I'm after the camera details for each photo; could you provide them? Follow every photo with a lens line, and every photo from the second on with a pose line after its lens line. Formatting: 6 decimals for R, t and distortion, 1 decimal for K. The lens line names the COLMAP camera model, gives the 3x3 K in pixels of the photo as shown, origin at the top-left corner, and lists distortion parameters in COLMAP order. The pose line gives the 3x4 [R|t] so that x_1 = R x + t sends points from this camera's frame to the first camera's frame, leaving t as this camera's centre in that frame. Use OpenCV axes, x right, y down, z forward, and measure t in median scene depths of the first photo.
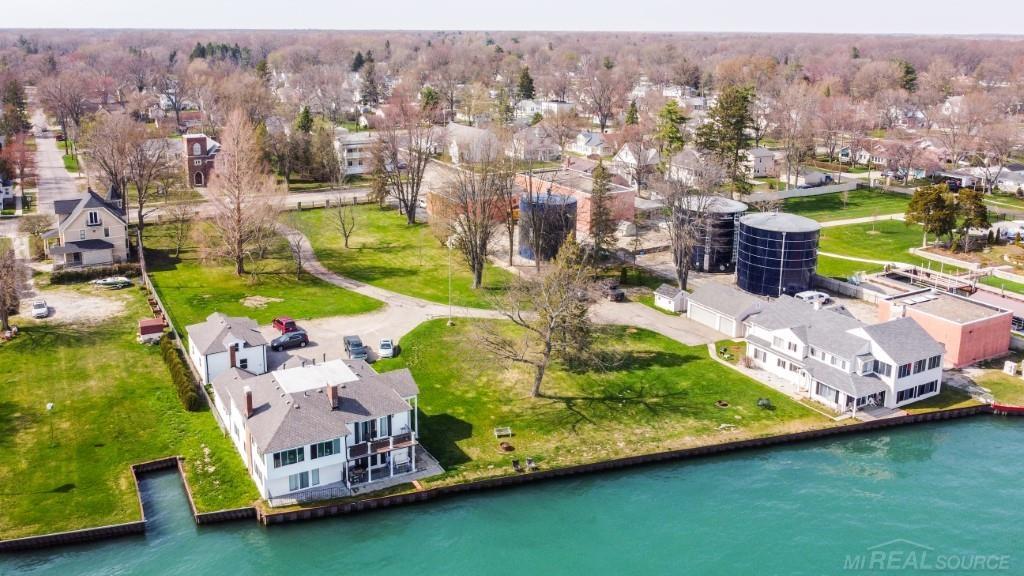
lens RADIAL K [[821.0, 0, 450.6], [0, 821.0, 184.3], [0, 0, 1]] dist [-0.002594, -0.003584]
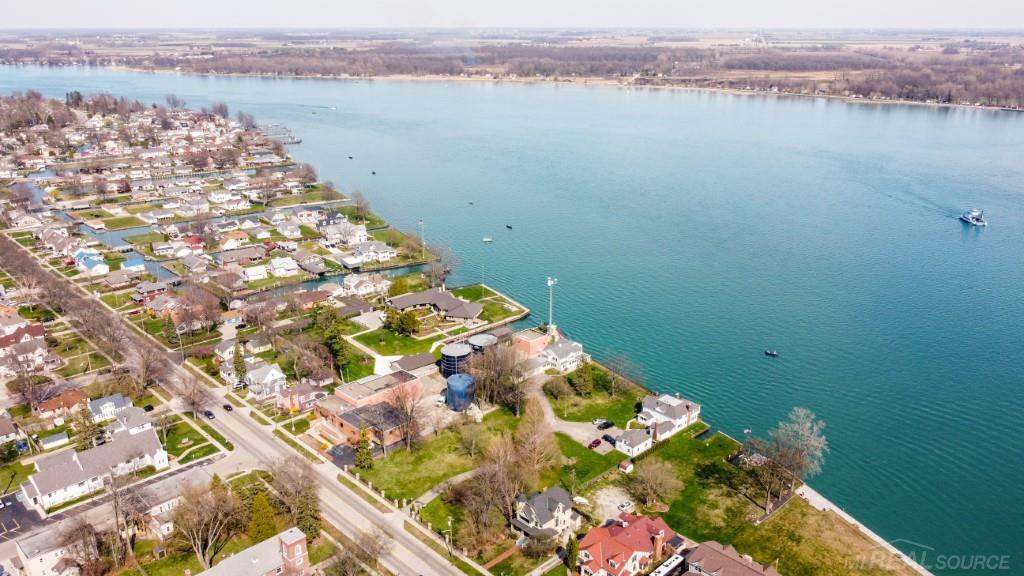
lens RADIAL K [[796.4, 0, 512.0], [0, 796.4, 288.0], [0, 0, 1]] dist [-0.001275, -0.000553]
pose [[-0.284314, -0.307352, 0.908130, -2.197903], [0.177334, 0.914017, 0.364864, -1.191393], [-0.942188, 0.264778, -0.205364, 1.644806]]
